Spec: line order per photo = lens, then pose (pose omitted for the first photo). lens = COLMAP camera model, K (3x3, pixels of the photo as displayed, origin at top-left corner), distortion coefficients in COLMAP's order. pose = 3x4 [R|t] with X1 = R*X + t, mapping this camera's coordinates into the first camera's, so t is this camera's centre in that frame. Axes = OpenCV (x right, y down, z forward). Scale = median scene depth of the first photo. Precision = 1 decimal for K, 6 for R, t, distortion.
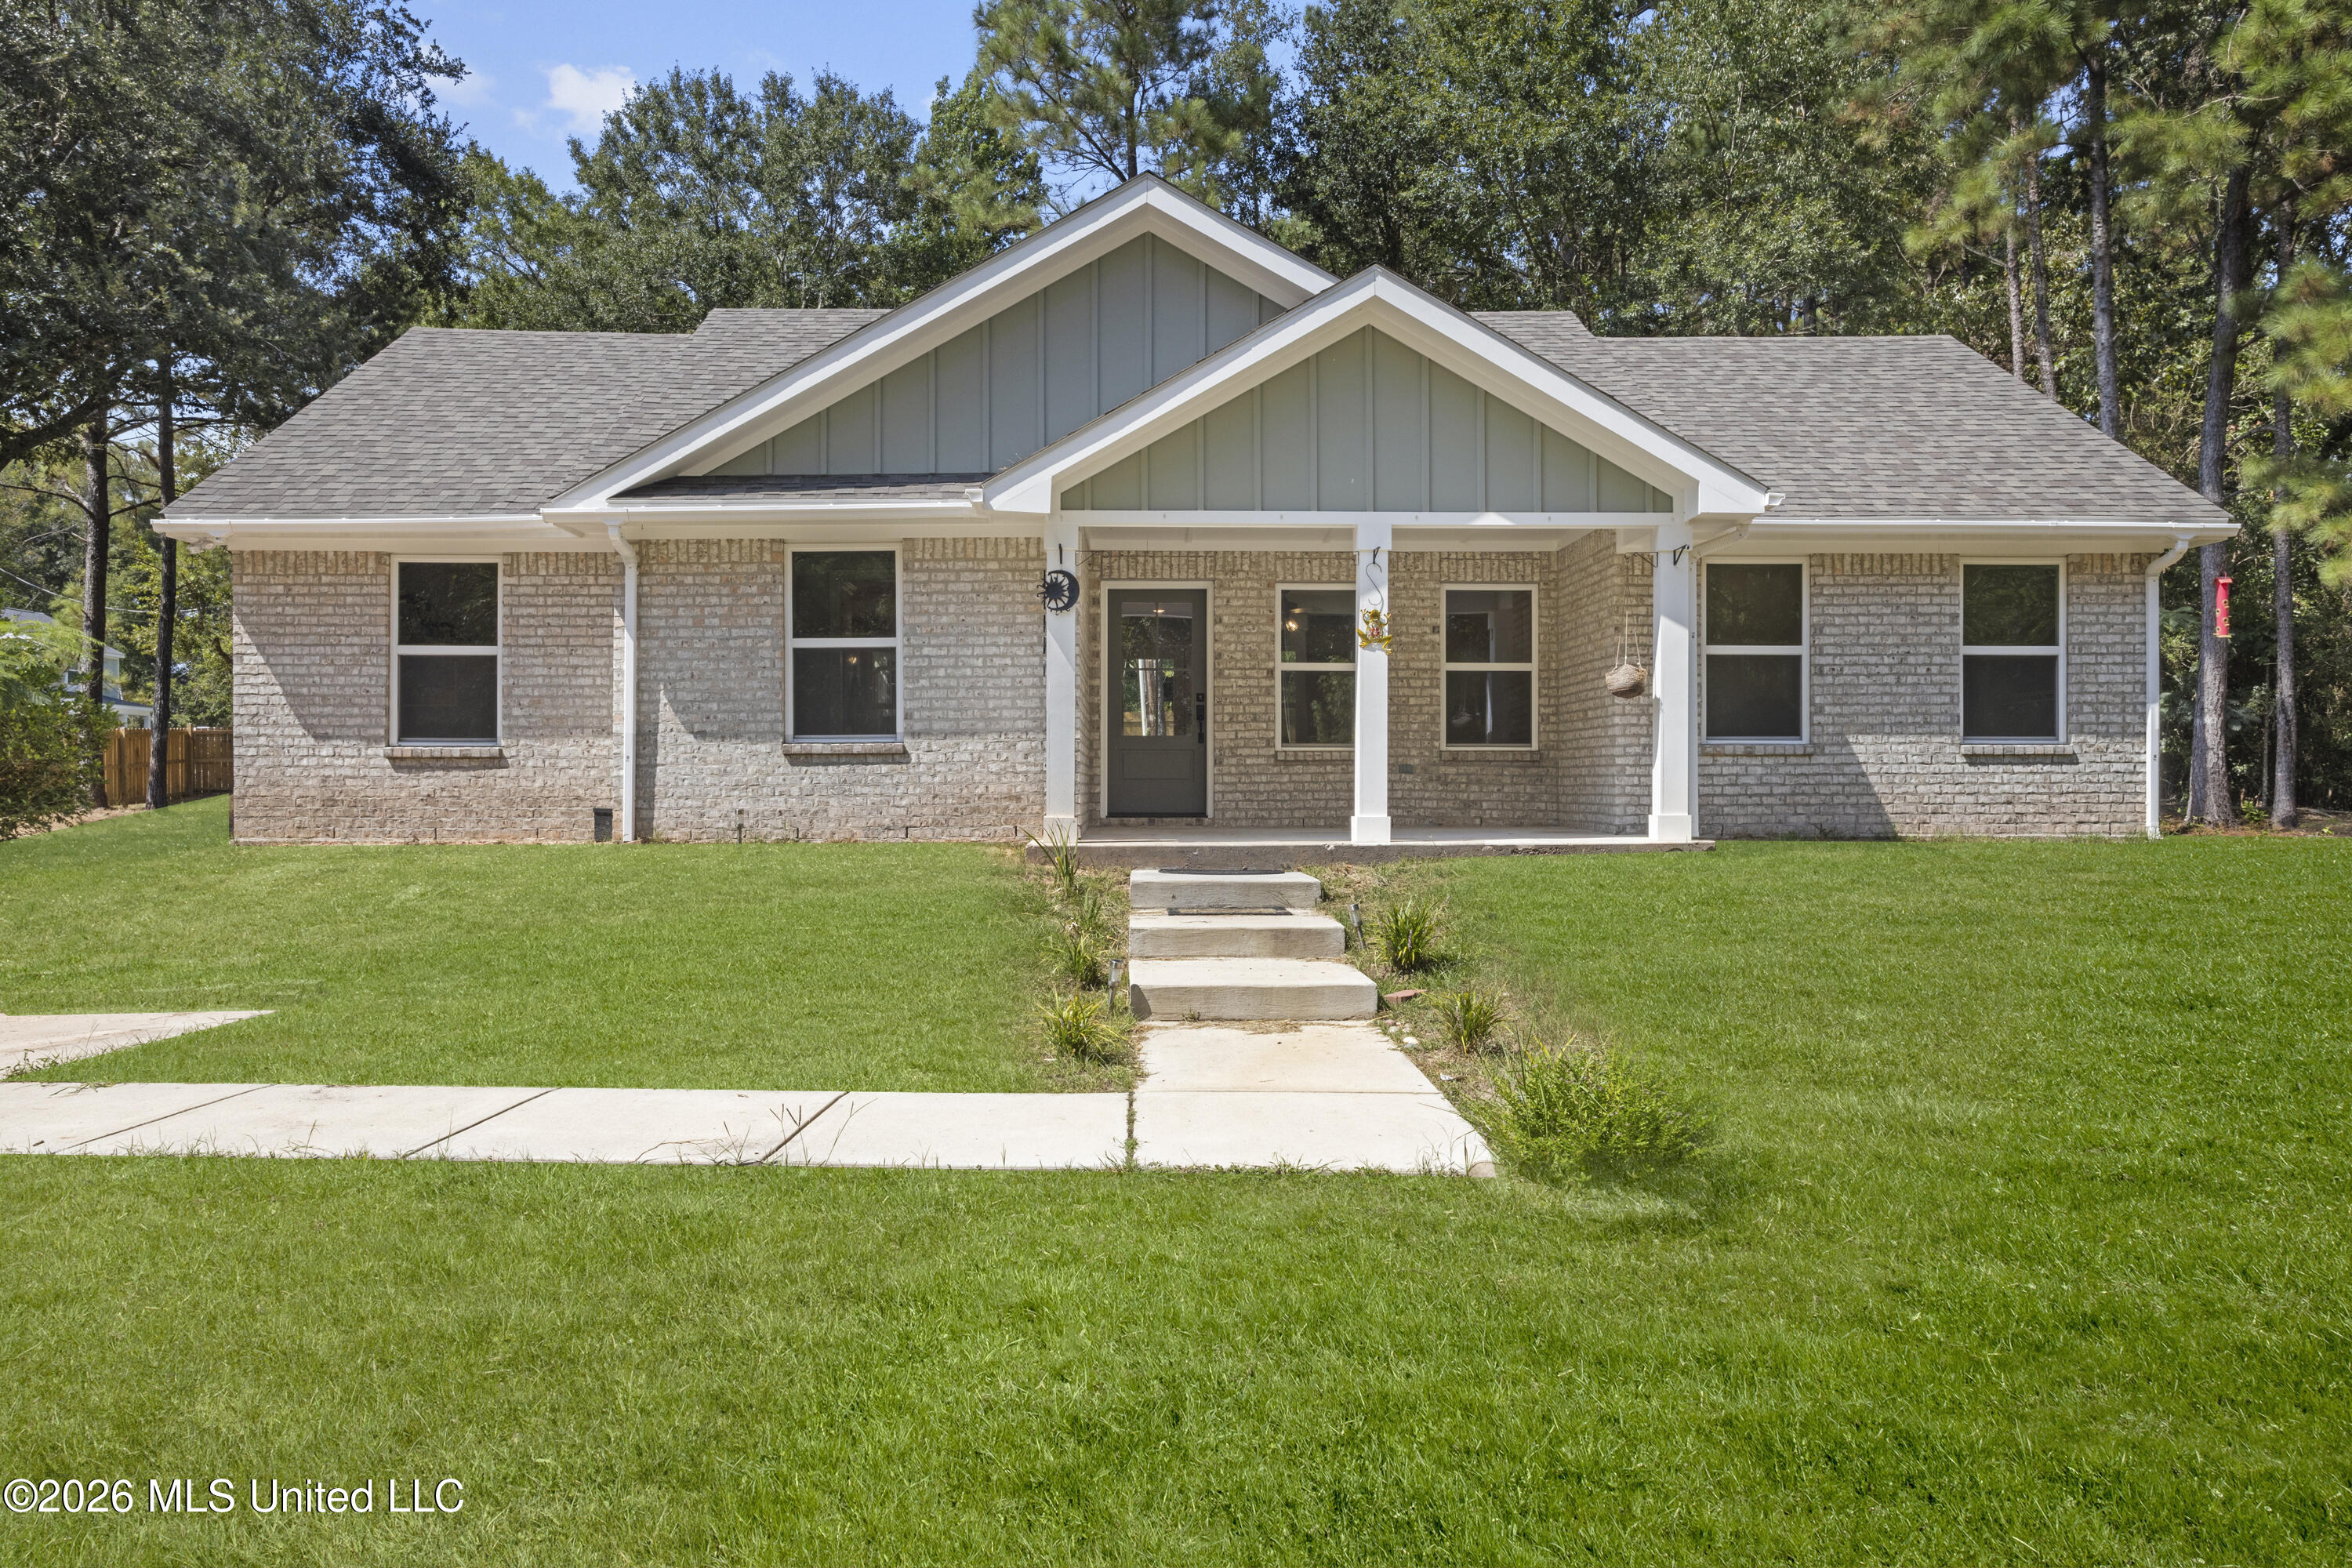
lens RADIAL K [[1810.1, 0, 1162.0], [0, 1810.1, 775.3], [0, 0, 1]] dist [-0.004813, 0.000965]
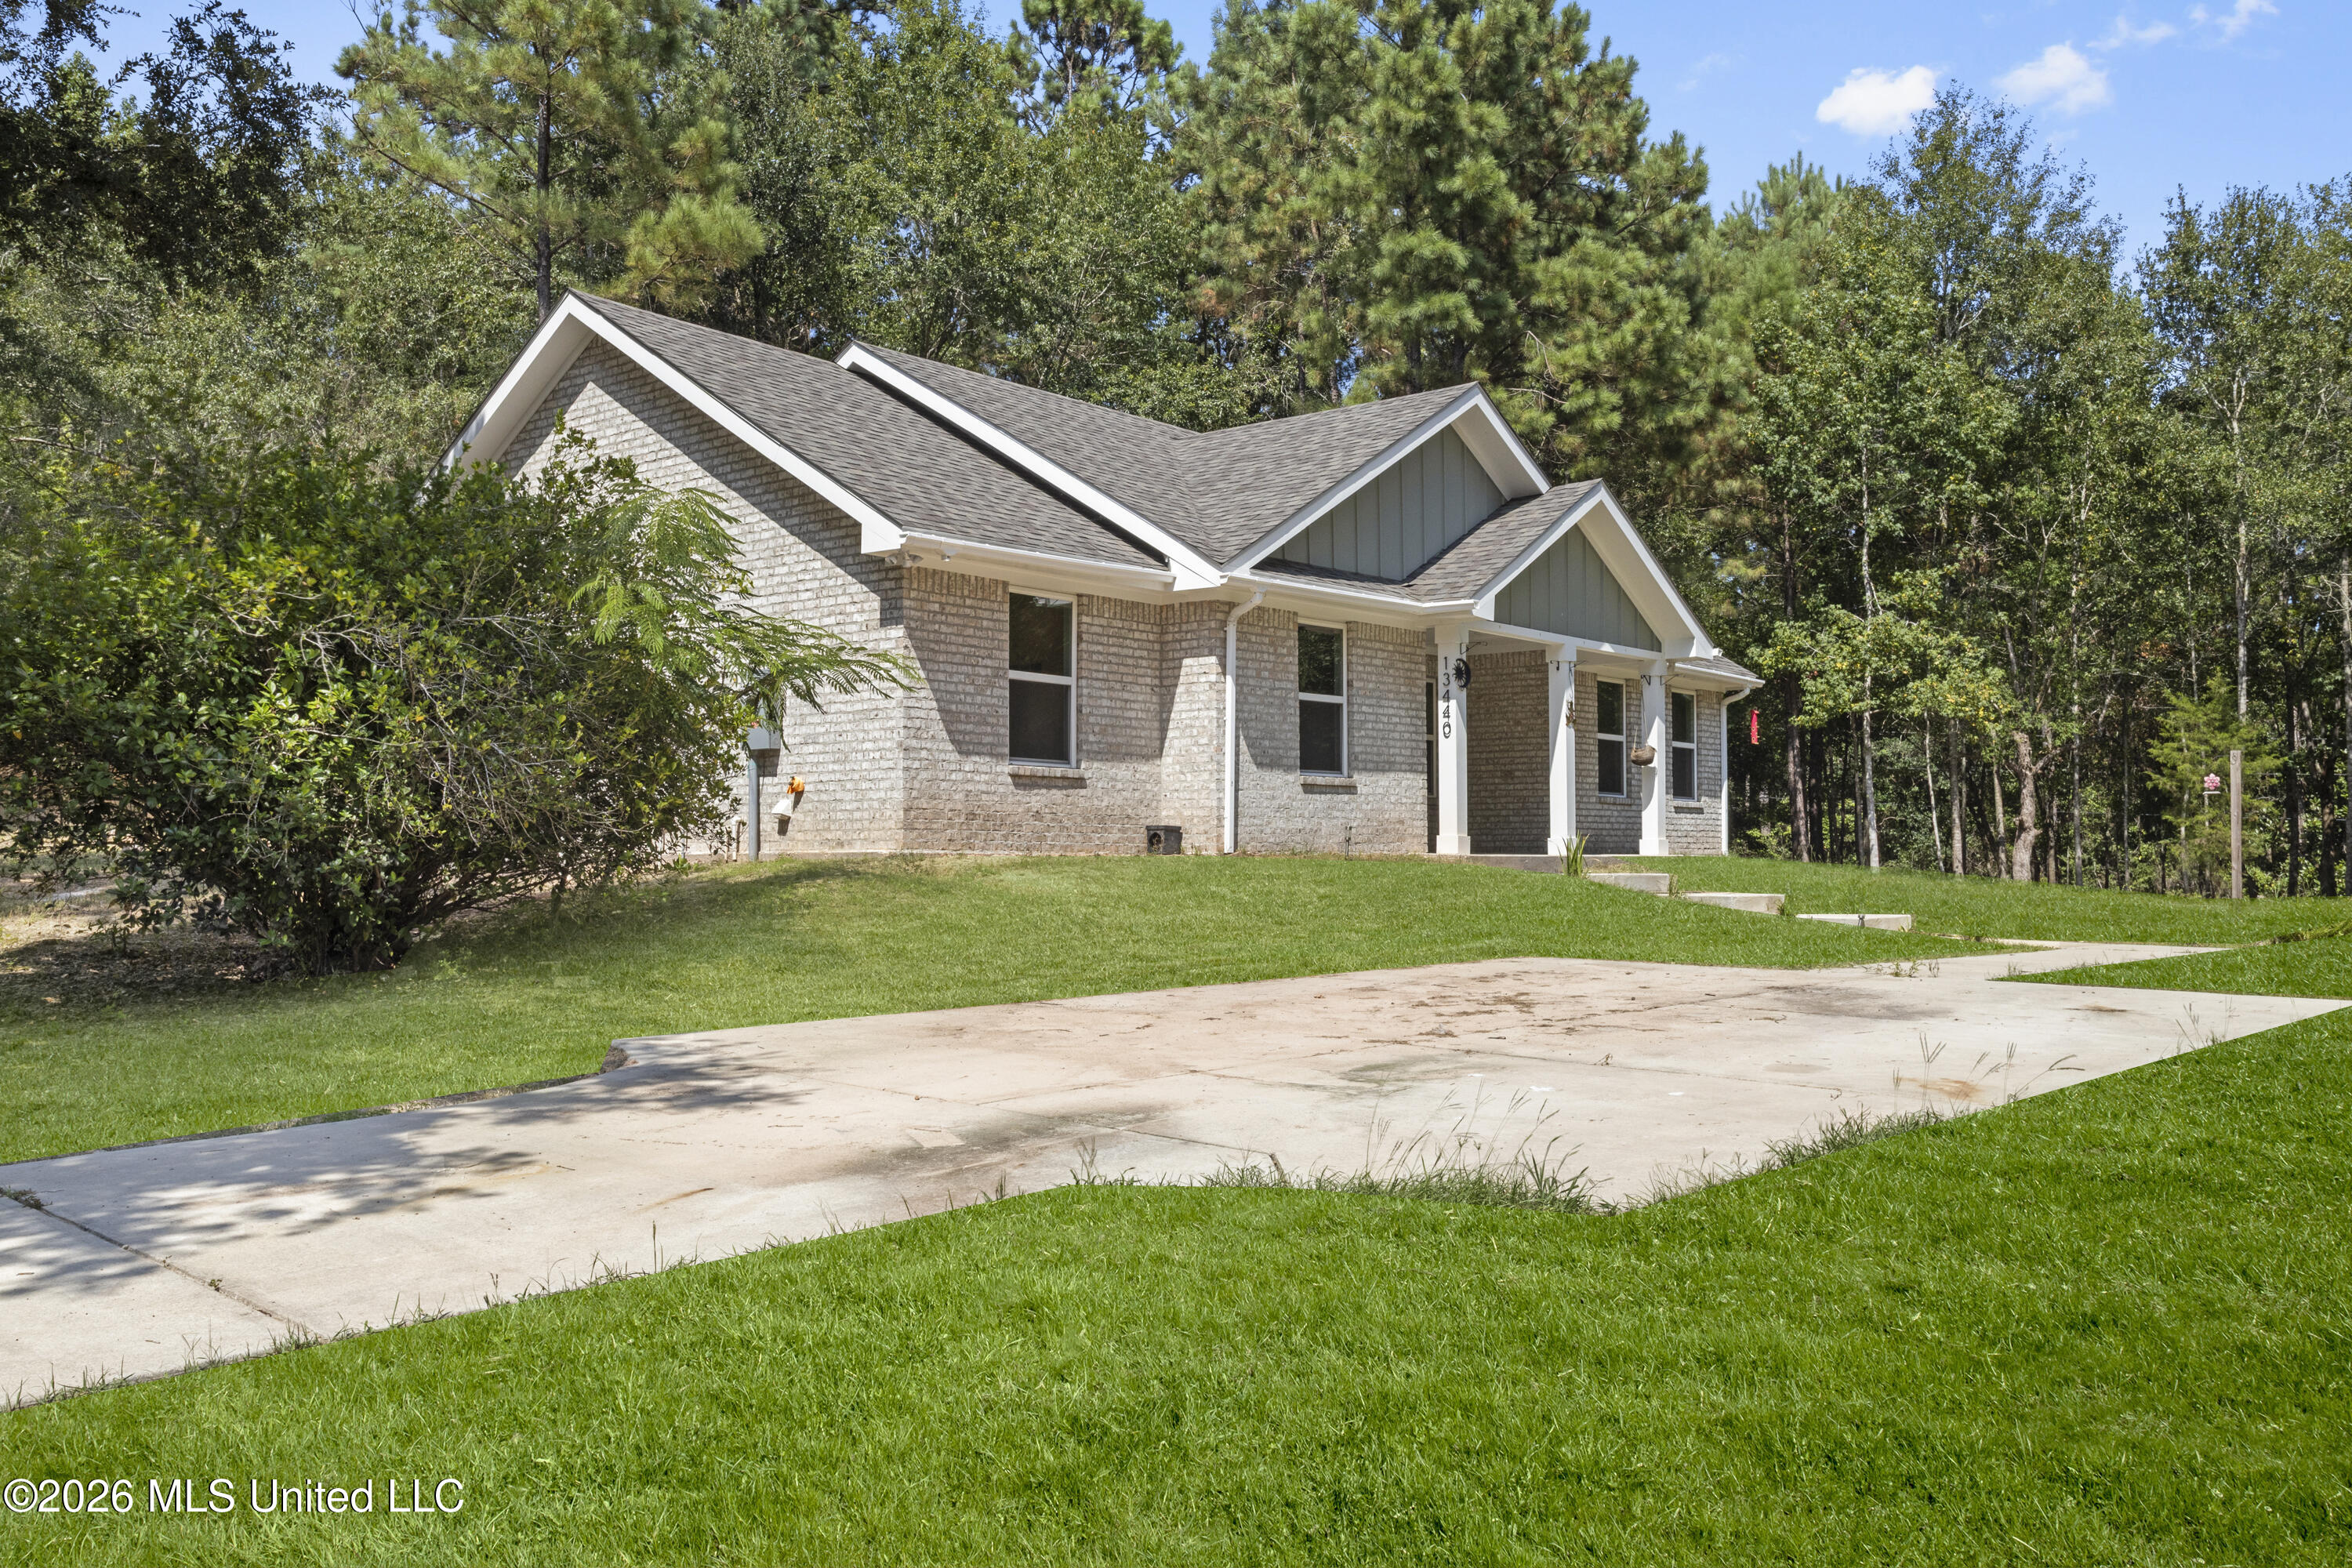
lens RADIAL K [[1933.6, 0, 1171.6], [0, 1933.6, 774.9], [0, 0, 1]] dist [0.008276, 0.000679]
pose [[0.648253, 0.030450, 0.760816, -1.178750], [-0.033873, 0.999364, -0.011135, -0.000510], [-0.760672, -0.018553, 0.648872, 0.180160]]
